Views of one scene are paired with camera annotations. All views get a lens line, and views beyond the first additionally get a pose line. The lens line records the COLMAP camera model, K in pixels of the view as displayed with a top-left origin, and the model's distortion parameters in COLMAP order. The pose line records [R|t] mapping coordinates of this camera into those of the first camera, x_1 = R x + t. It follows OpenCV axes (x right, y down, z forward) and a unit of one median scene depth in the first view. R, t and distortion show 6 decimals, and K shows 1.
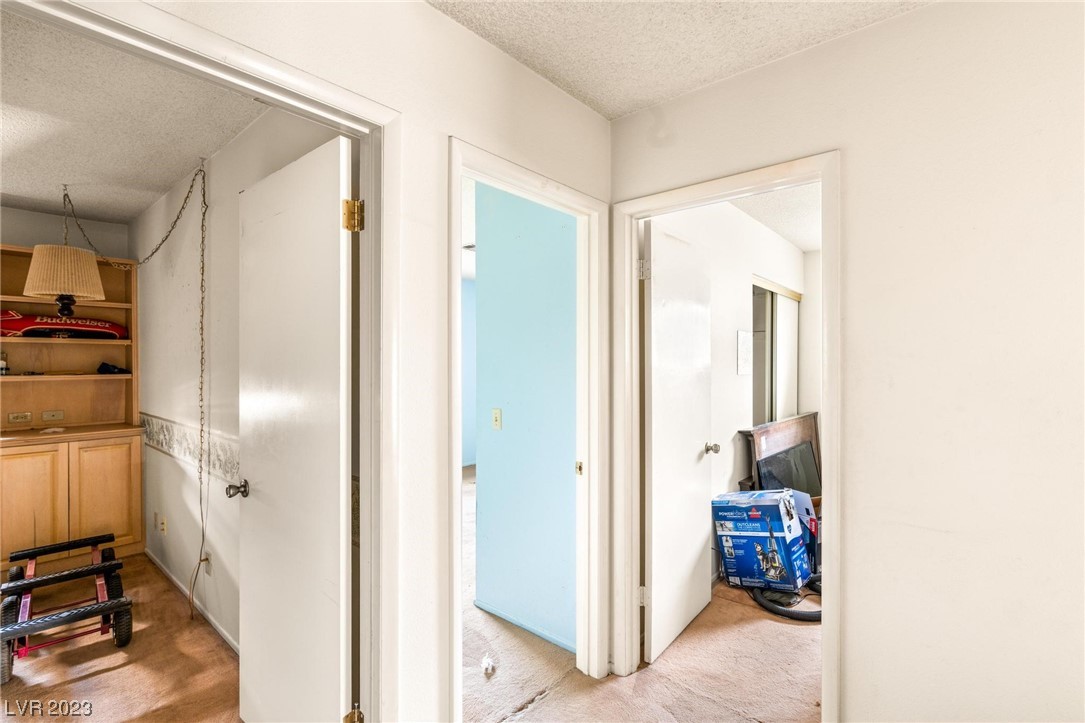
lens RADIAL K [[509.1, 0, 541.4], [0, 509.1, 350.8], [0, 0, 1]] dist [-0.000539, -0.000003]
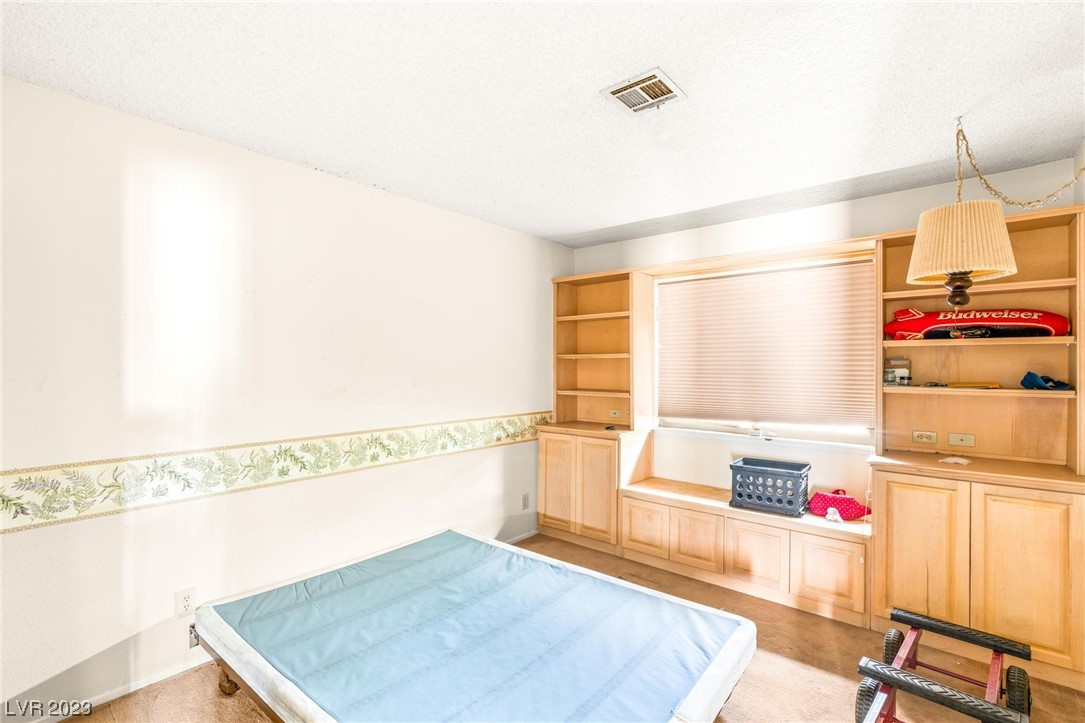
lens RADIAL K [[495.4, 0, 542.3], [0, 495.4, 373.7], [0, 0, 1]] dist [-0.000006, 0.000561]
pose [[0.024356, 0.014309, -0.999601, -0.233956], [0.011541, 0.999827, 0.014594, 0.008610], [0.999637, -0.011892, 0.024187, 0.360791]]
